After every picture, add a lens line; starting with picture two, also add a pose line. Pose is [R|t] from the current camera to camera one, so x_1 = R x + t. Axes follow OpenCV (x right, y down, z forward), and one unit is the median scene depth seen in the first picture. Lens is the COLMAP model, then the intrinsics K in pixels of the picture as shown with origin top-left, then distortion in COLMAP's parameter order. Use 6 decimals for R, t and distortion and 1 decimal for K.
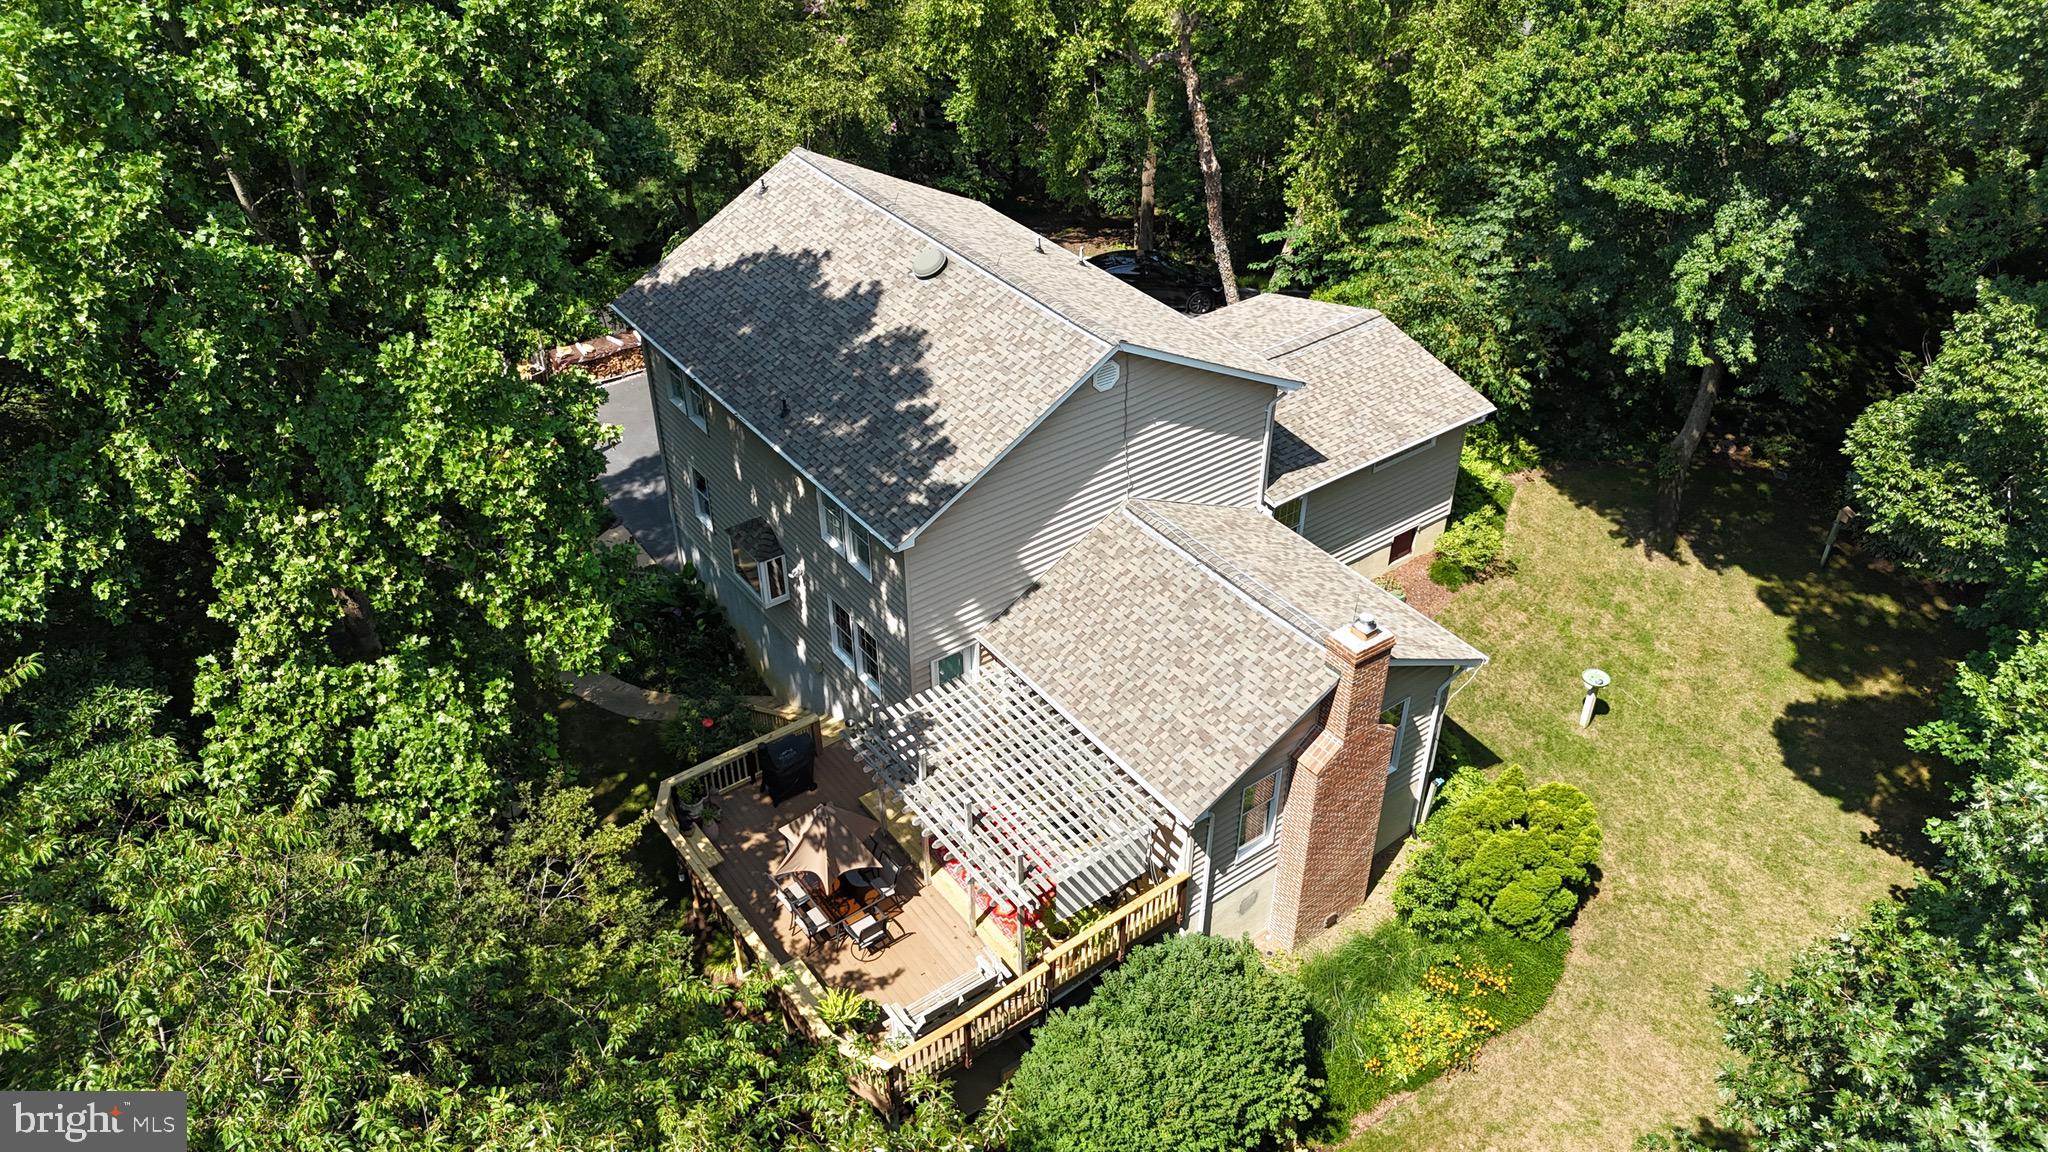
lens RADIAL K [[1506.8, 0, 1024.0], [0, 1506.8, 576.0], [0, 0, 1]] dist [0.045880, -0.037636]
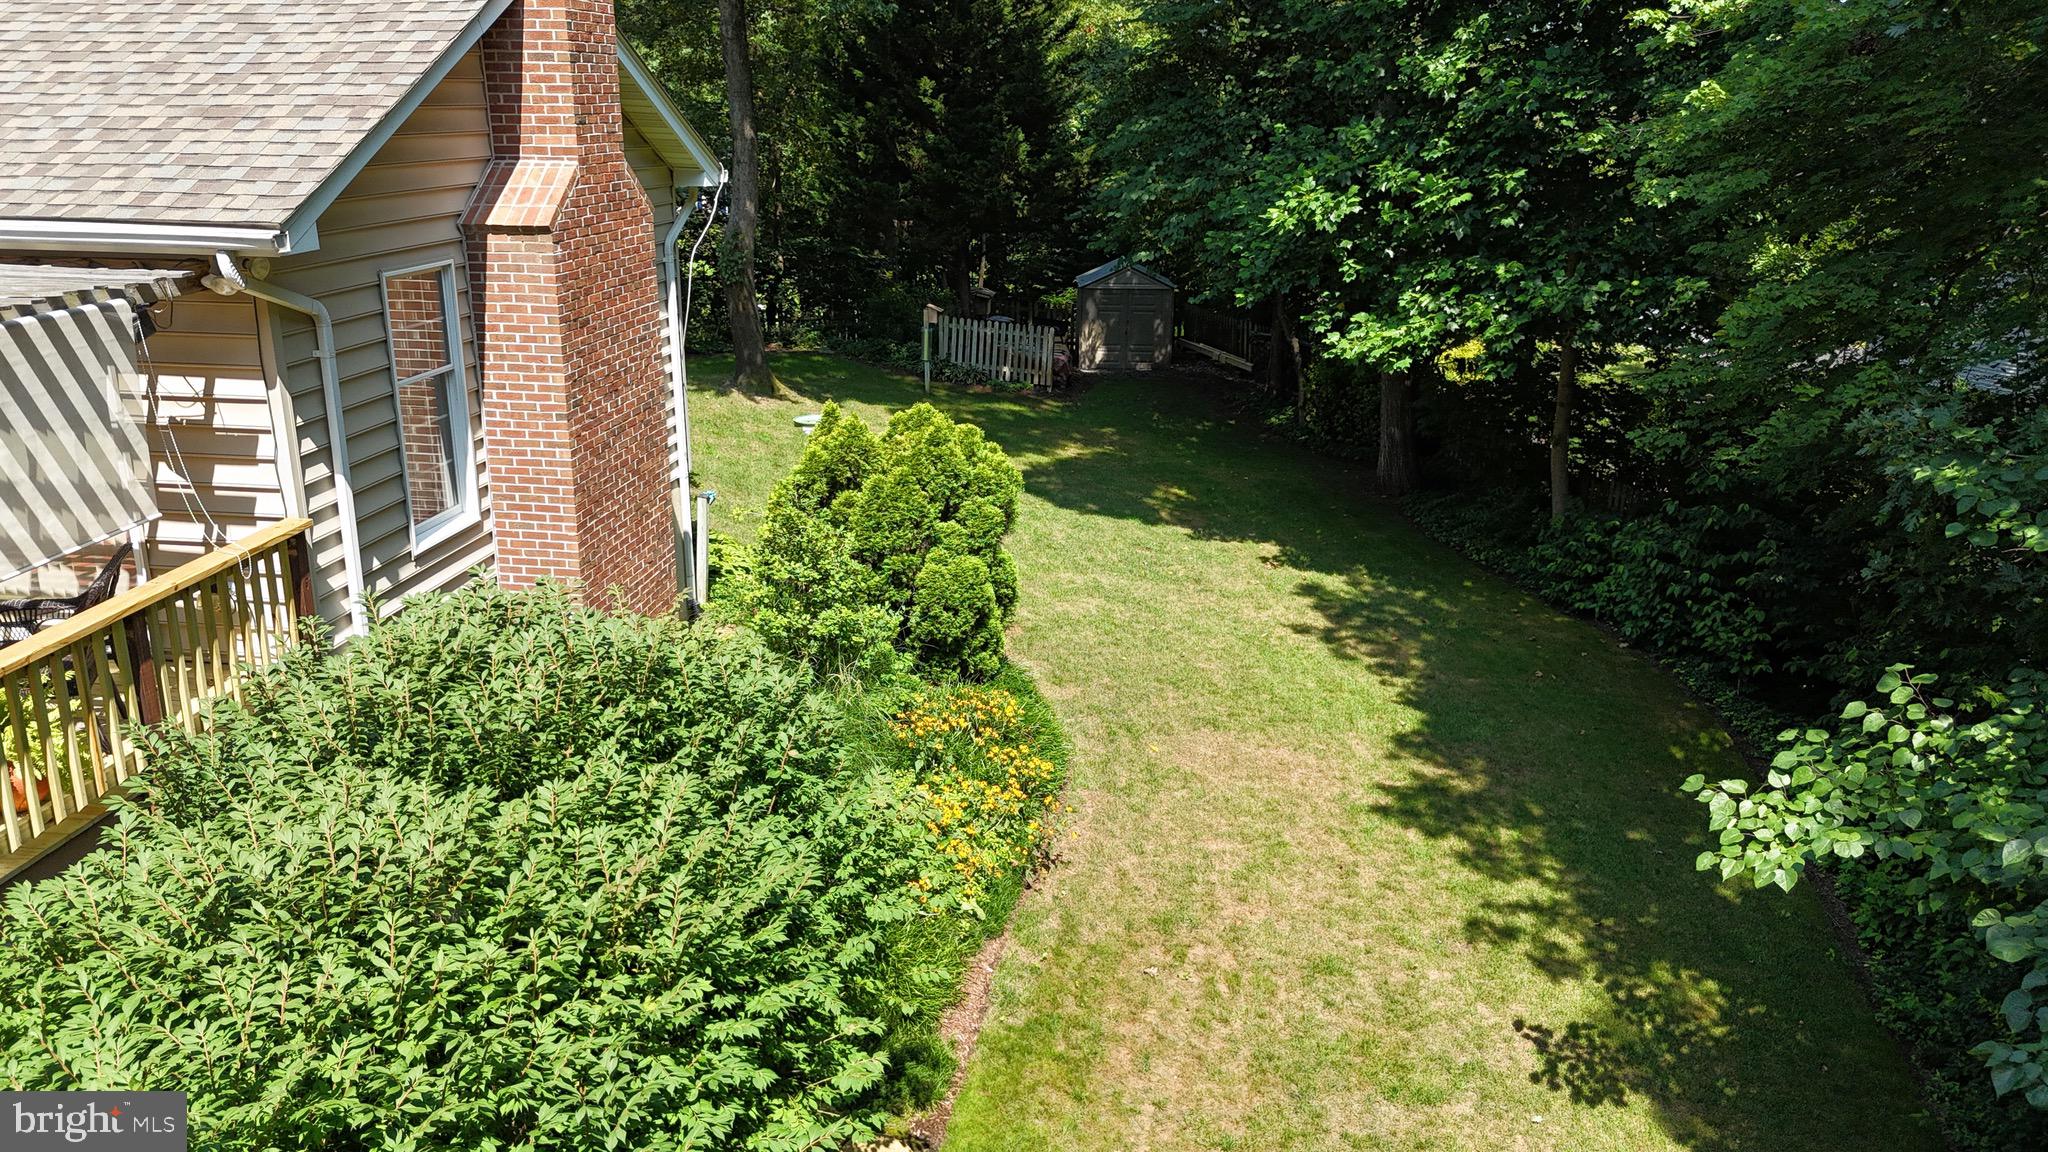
lens RADIAL K [[1506.8, 0, 1024.0], [0, 1506.8, 576.0], [0, 0, 1]] dist [0.045880, -0.037636]
pose [[0.684079, -0.203070, 0.700570, -0.019113], [0.420029, 0.894904, -0.150740, 0.319919], [-0.596332, 0.397378, 0.697480, 0.667357]]
